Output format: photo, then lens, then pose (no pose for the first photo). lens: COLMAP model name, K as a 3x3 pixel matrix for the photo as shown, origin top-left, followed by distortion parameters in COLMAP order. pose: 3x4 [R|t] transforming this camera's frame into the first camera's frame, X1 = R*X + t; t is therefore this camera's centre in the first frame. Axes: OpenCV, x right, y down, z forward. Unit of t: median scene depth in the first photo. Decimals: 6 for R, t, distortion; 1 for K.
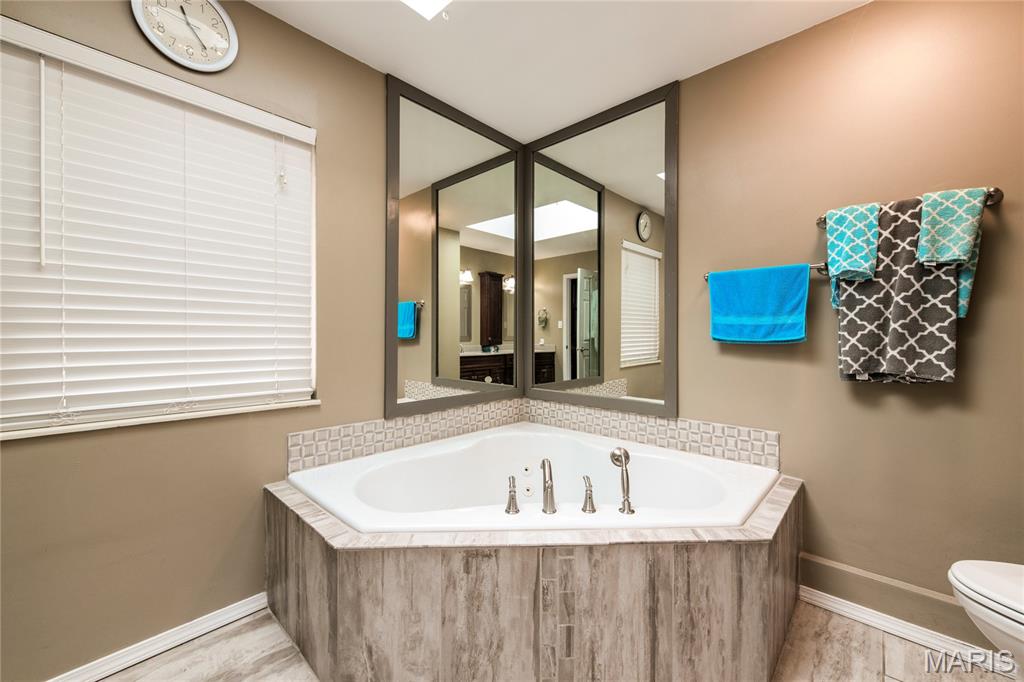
lens RADIAL K [[409.8, 0, 515.1], [0, 409.8, 335.1], [0, 0, 1]] dist [0.003760, -0.000345]
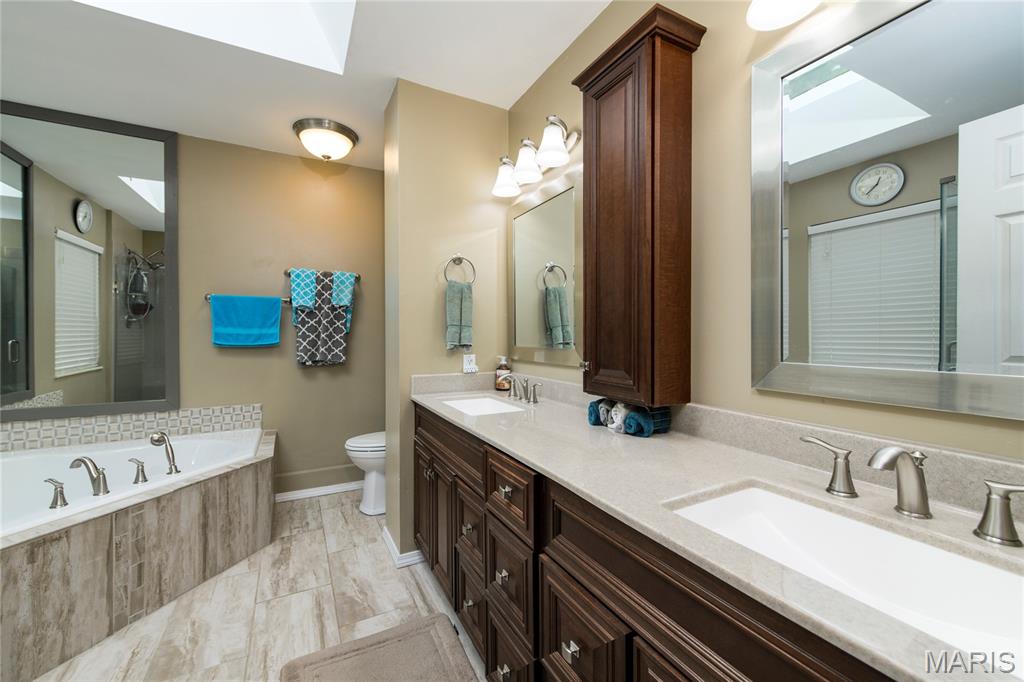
lens RADIAL K [[409.8, 0, 511.4], [0, 409.8, 334.0], [0, 0, 1]] dist [0.003760, -0.000345]
pose [[0.340005, -0.003889, 0.940416, -0.638313], [0.001399, 0.999992, 0.003629, -0.038548], [-0.940423, 0.000082, 0.340008, -0.532565]]
